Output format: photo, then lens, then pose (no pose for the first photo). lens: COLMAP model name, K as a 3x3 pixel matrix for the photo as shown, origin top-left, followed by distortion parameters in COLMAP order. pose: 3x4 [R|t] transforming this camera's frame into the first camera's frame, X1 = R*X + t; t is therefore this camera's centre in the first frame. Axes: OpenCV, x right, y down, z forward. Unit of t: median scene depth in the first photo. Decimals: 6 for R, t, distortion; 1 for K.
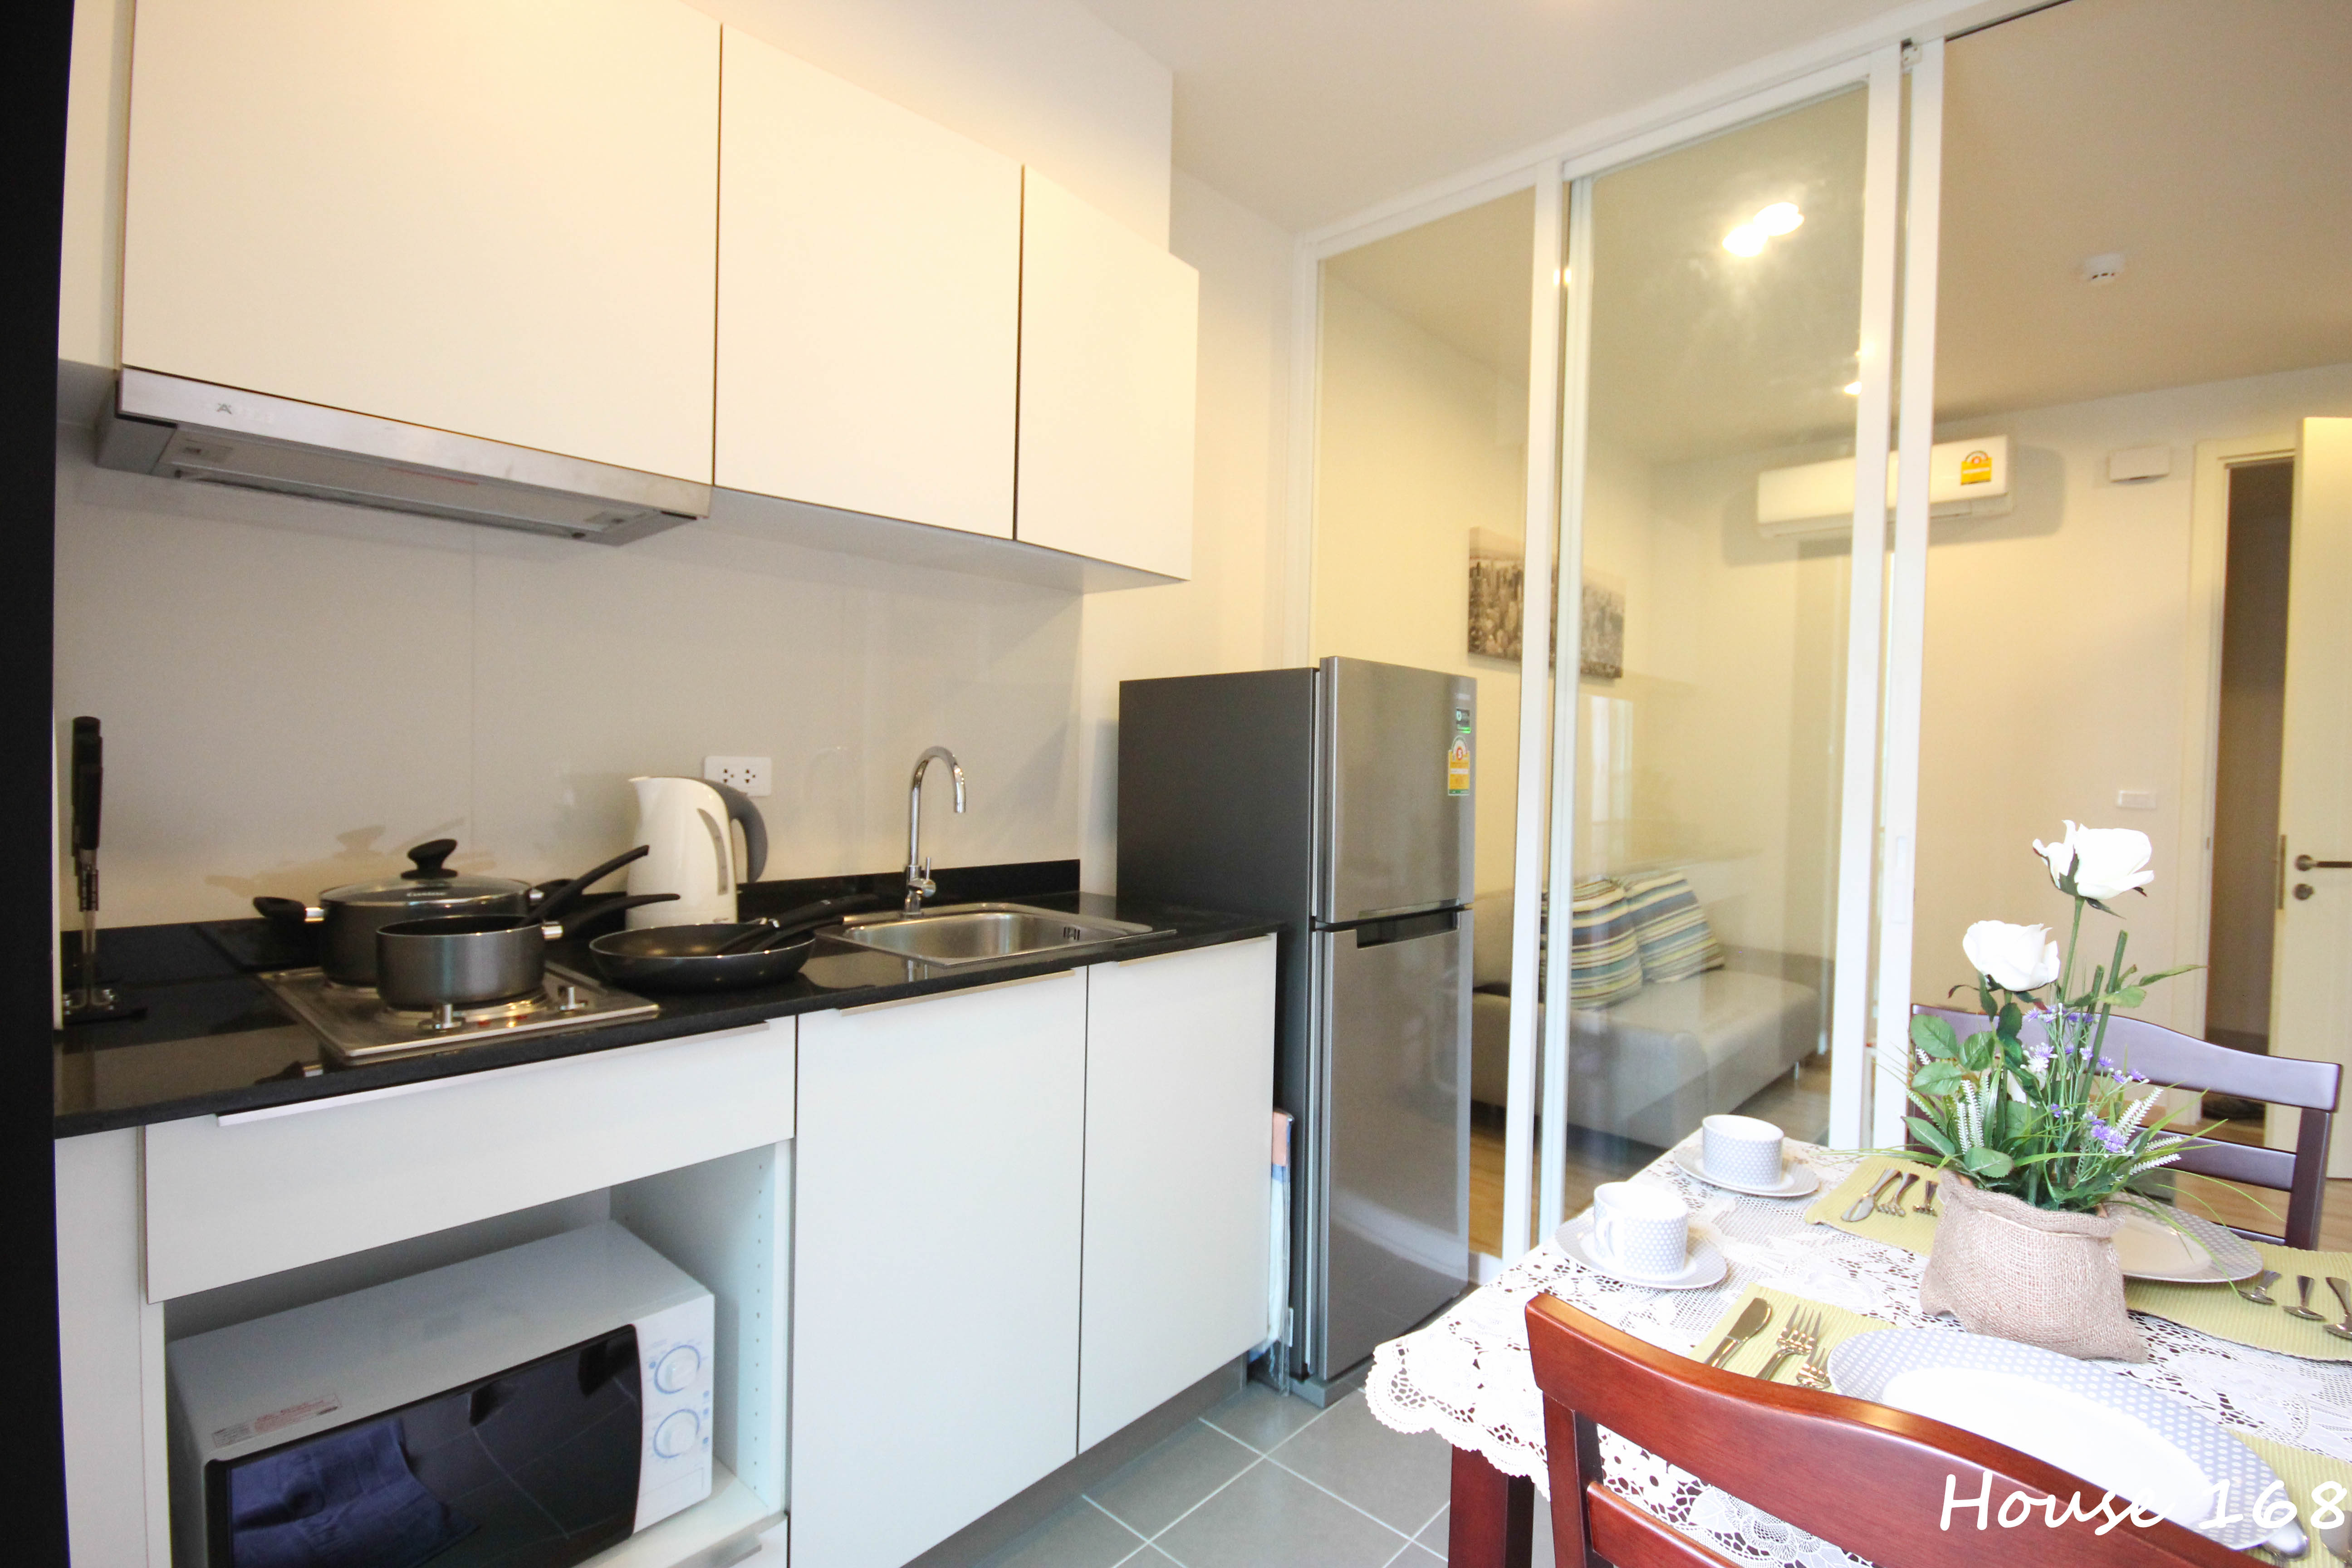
lens RADIAL K [[1093.6, 0, 1182.8], [0, 1093.6, 779.9], [0, 0, 1]] dist [0.003167, -0.007211]
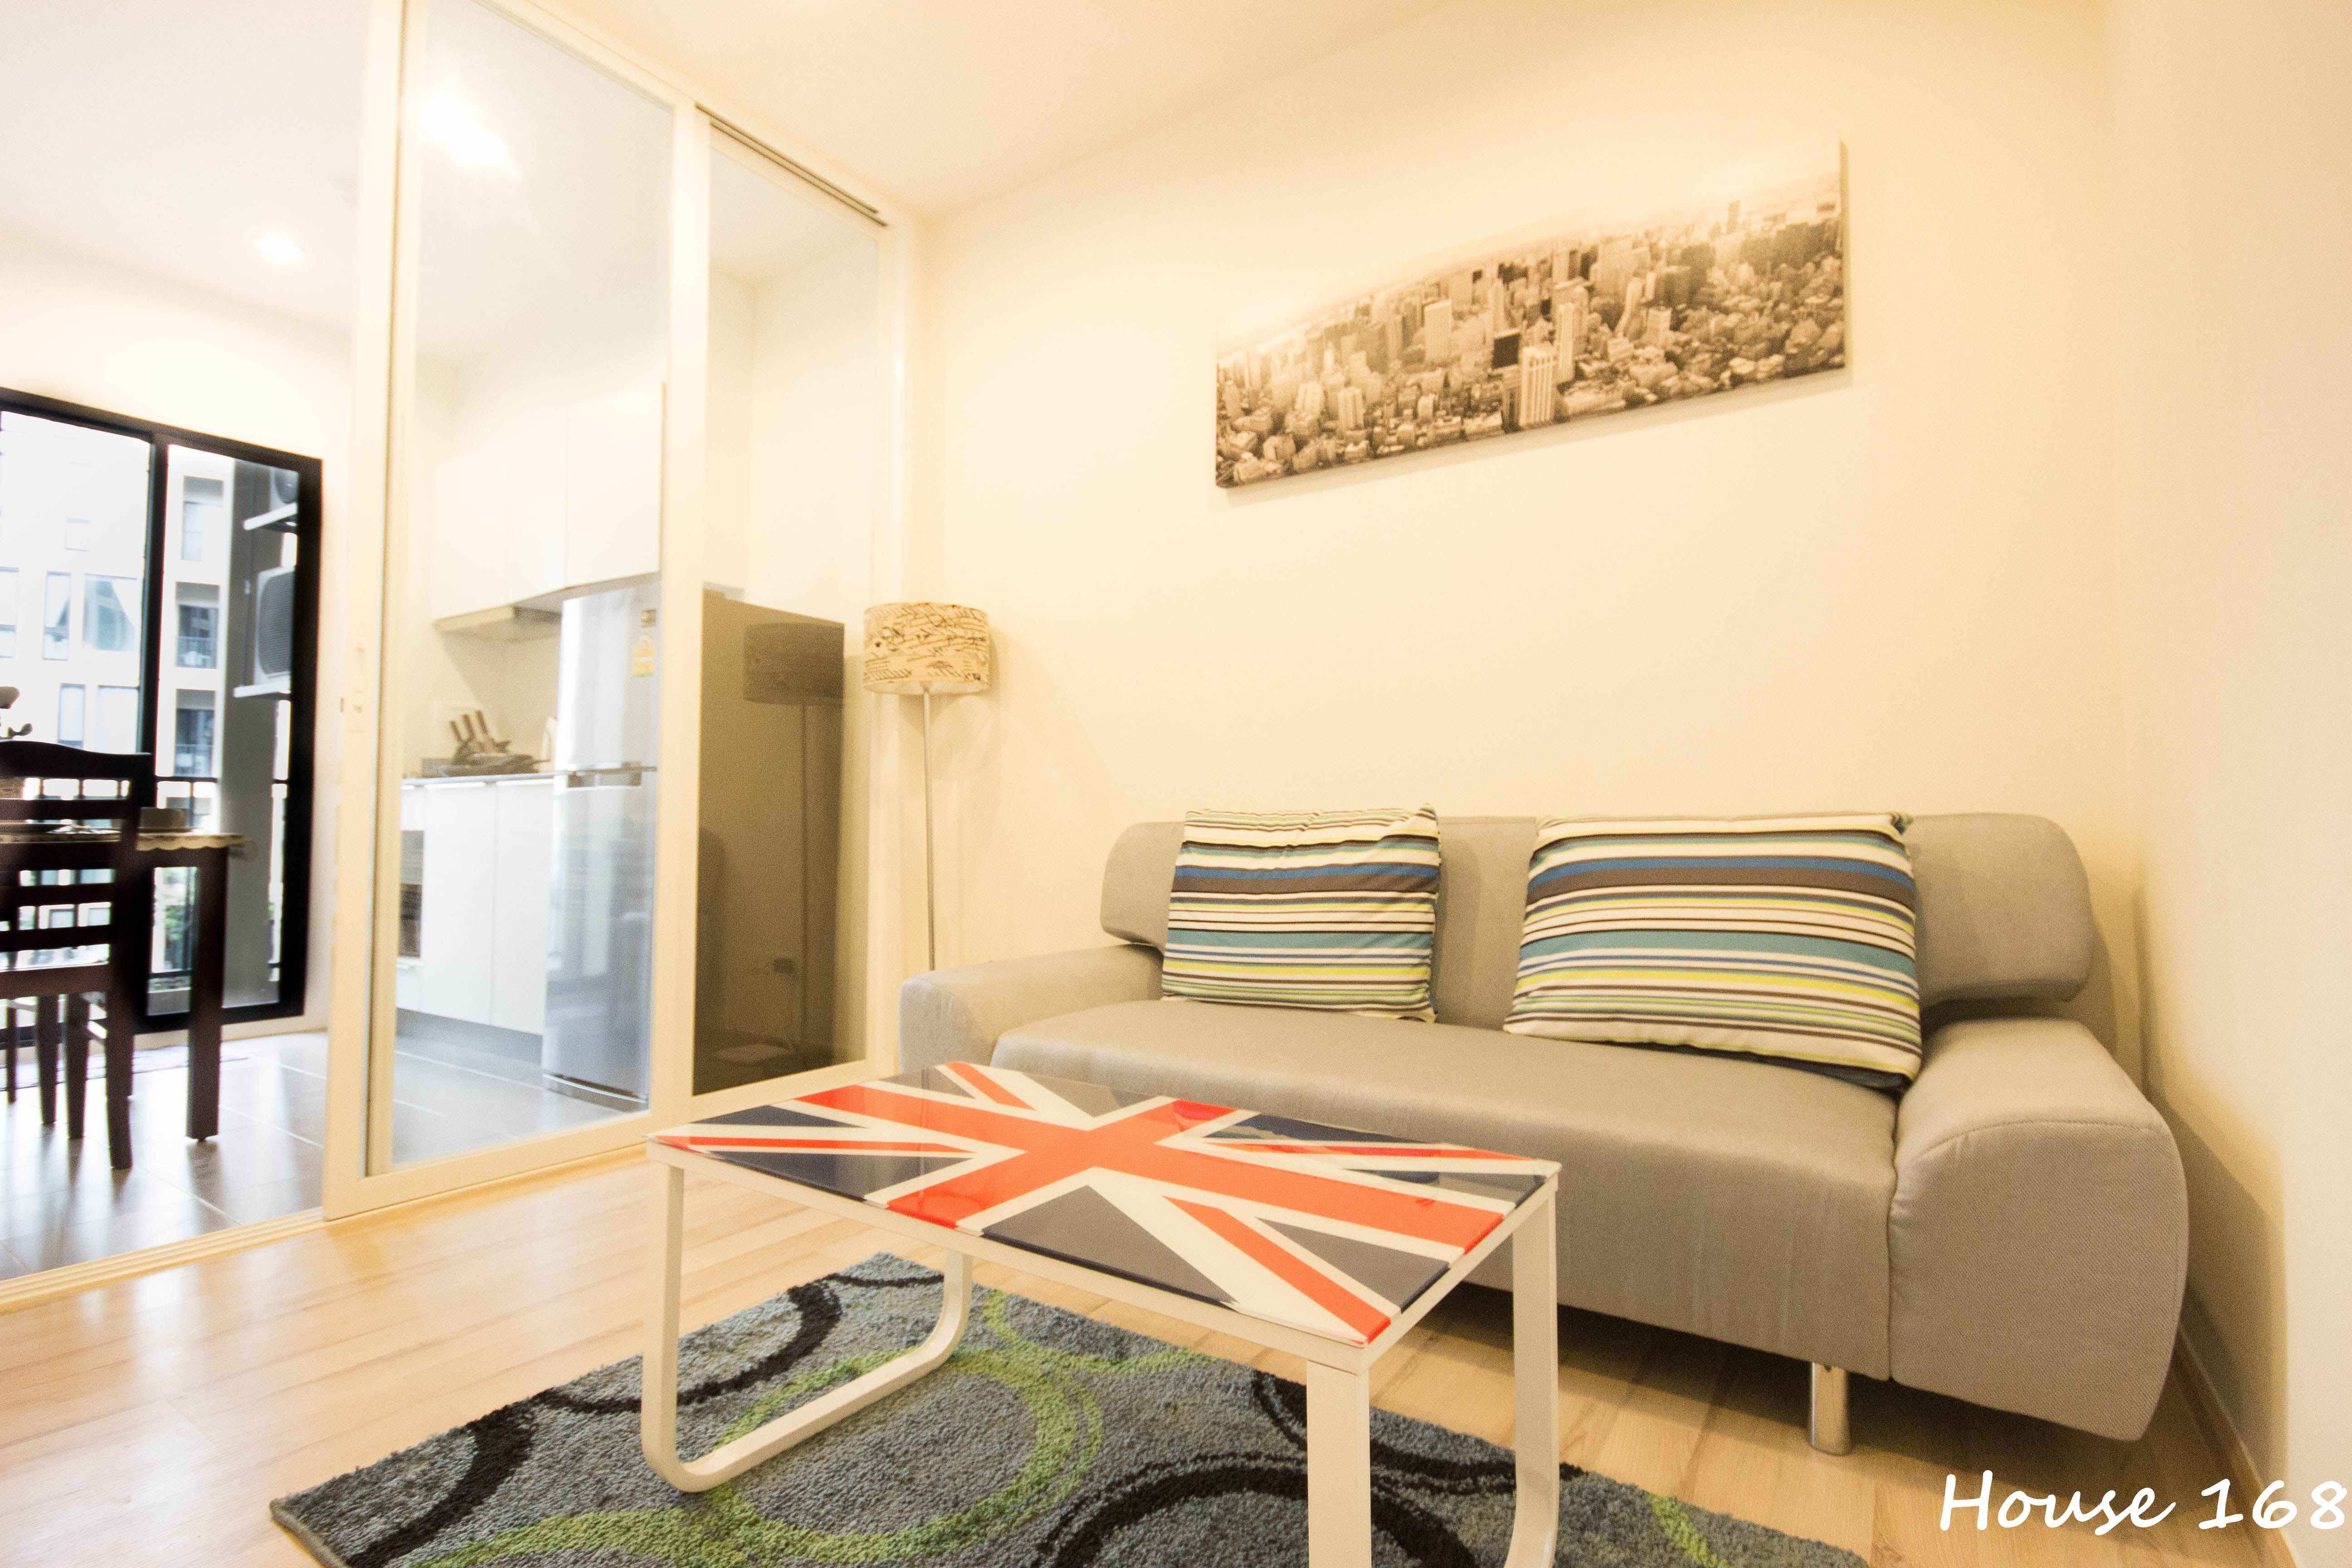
lens RADIAL K [[1108.7, 0, 1179.3], [0, 1108.7, 779.9], [0, 0, 1]] dist [0.001882, 0.000334]
pose [[0.143659, -0.065283, -0.987472, 2.270521], [-0.016986, 0.997512, -0.068418, 0.295691], [0.989481, 0.026602, 0.142193, 2.033600]]
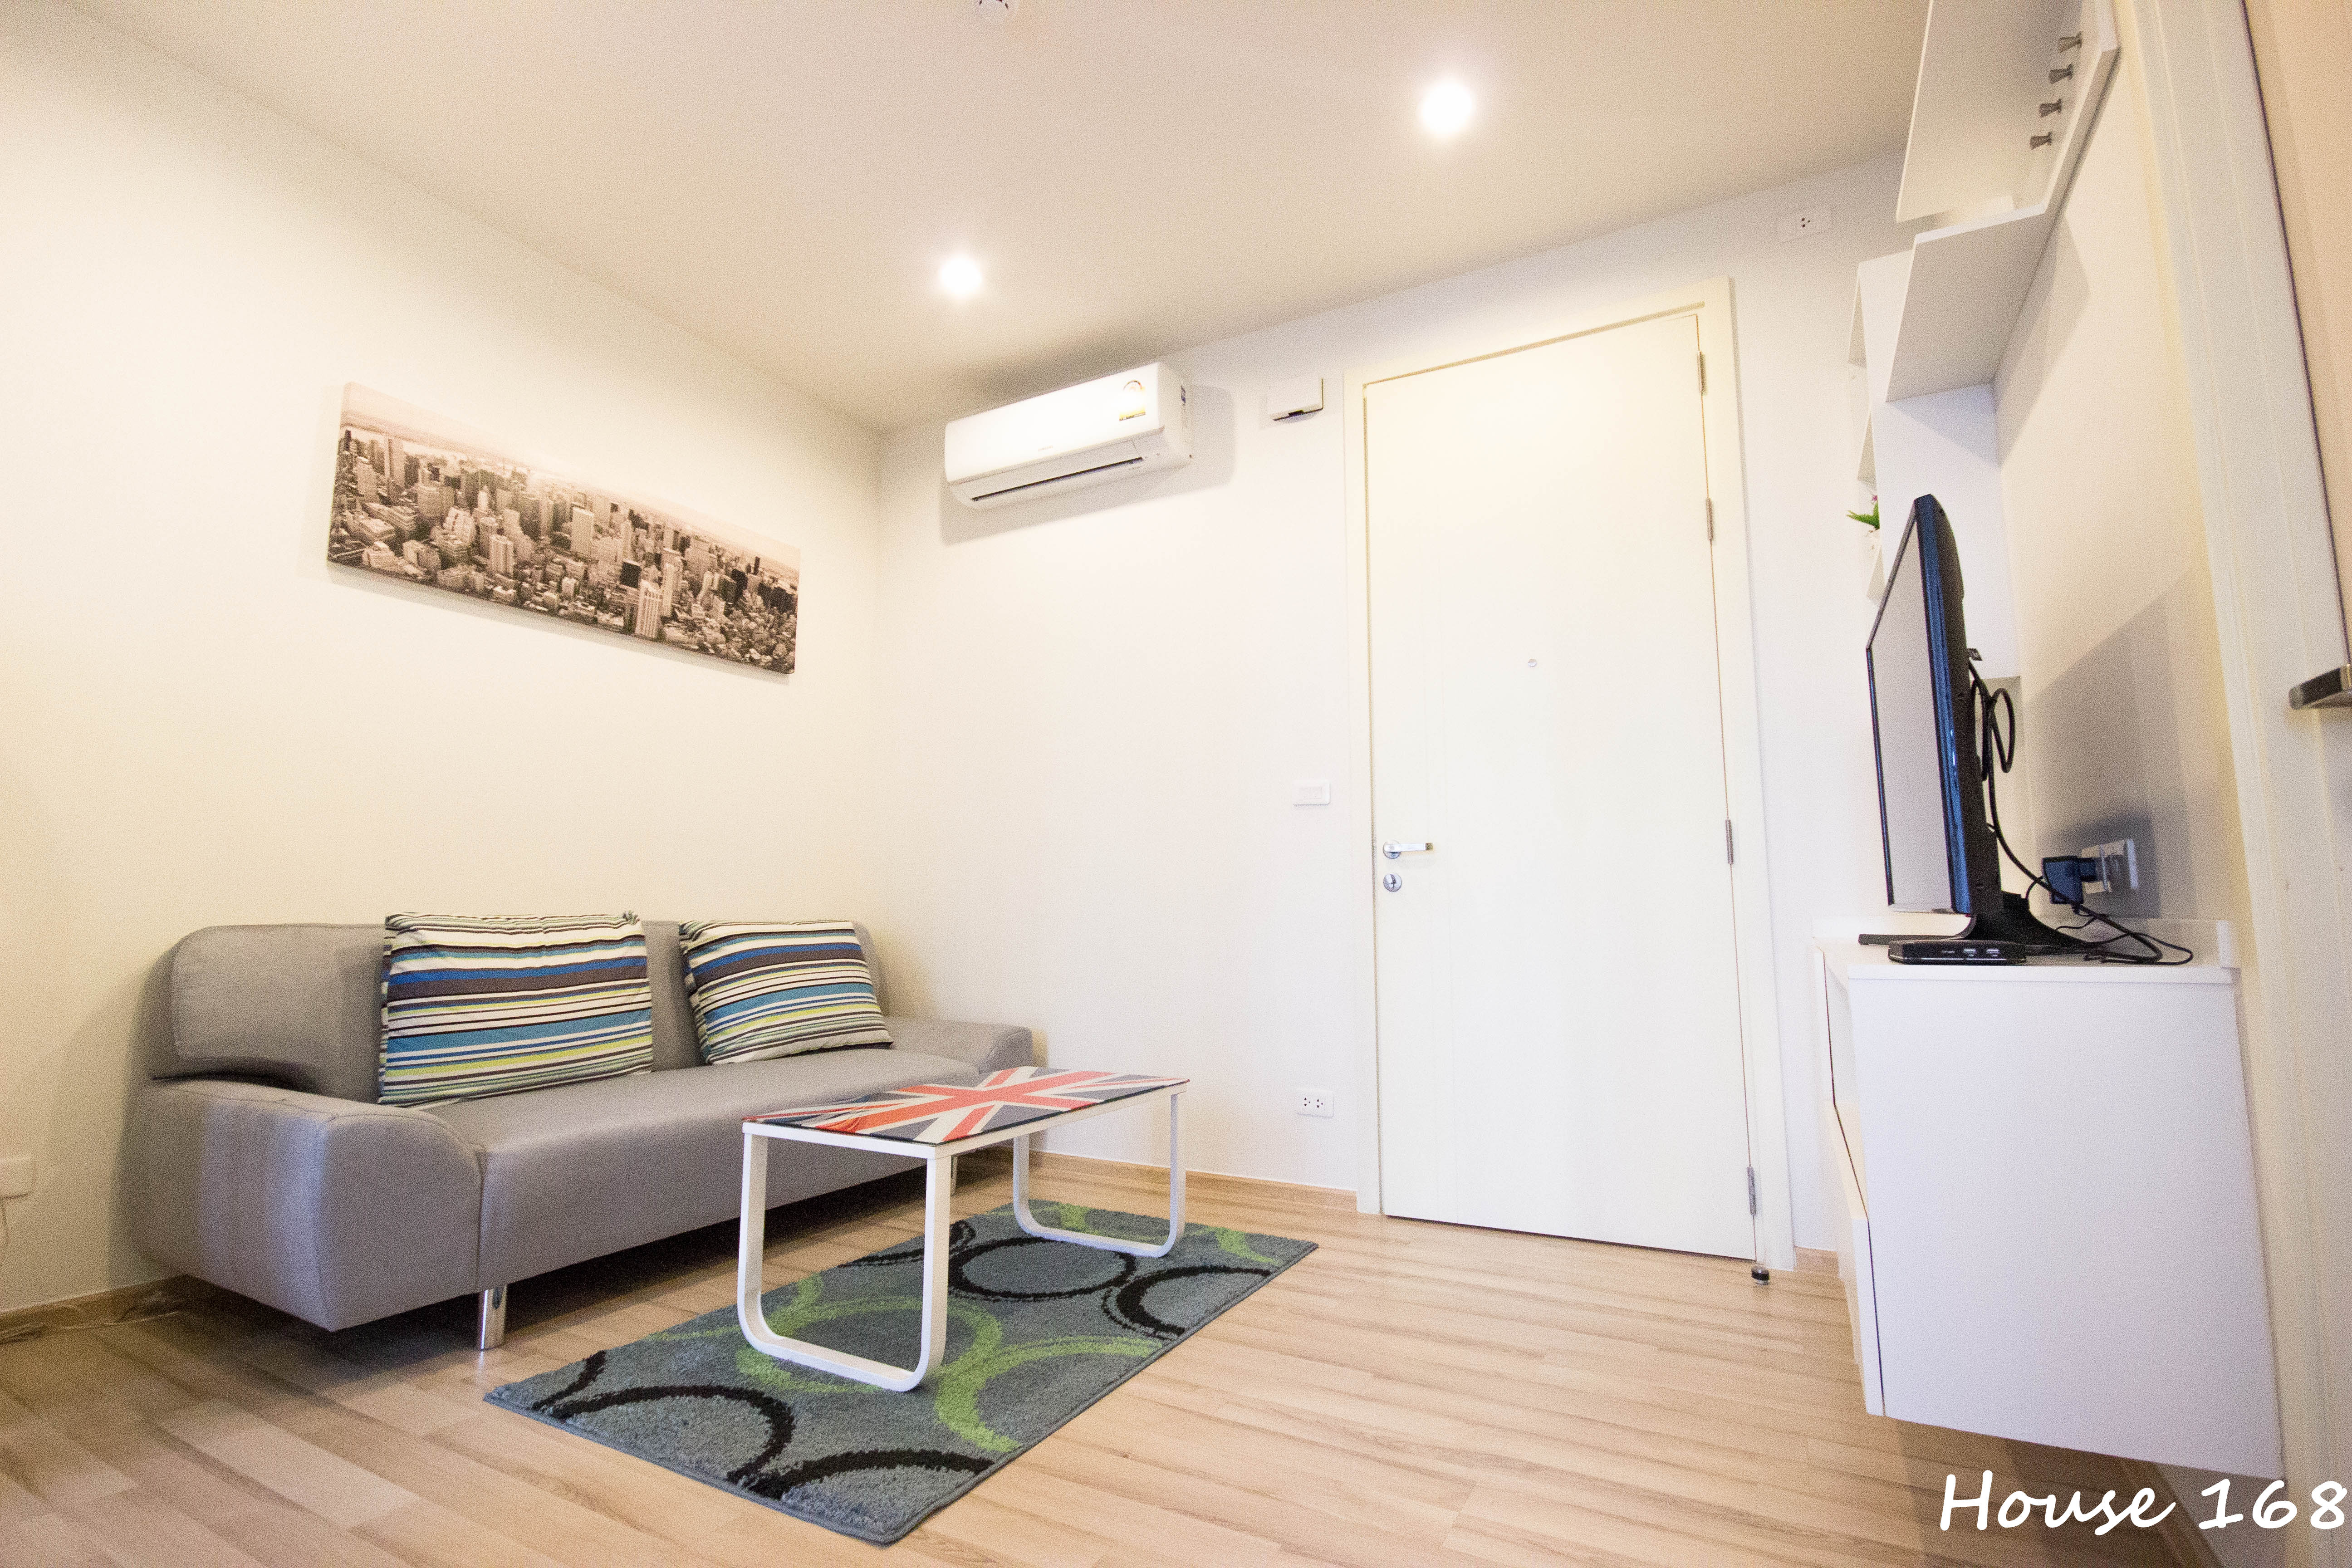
lens RADIAL K [[1081.7, 0, 1183.3], [0, 1081.7, 780.0], [0, 0, 1]] dist [-0.002812, -0.001253]
pose [[0.972575, 0.006236, 0.232508, 1.441954], [0.027049, 0.989825, -0.139694, 0.284907], [-0.231013, 0.142152, 0.962510, 0.614959]]
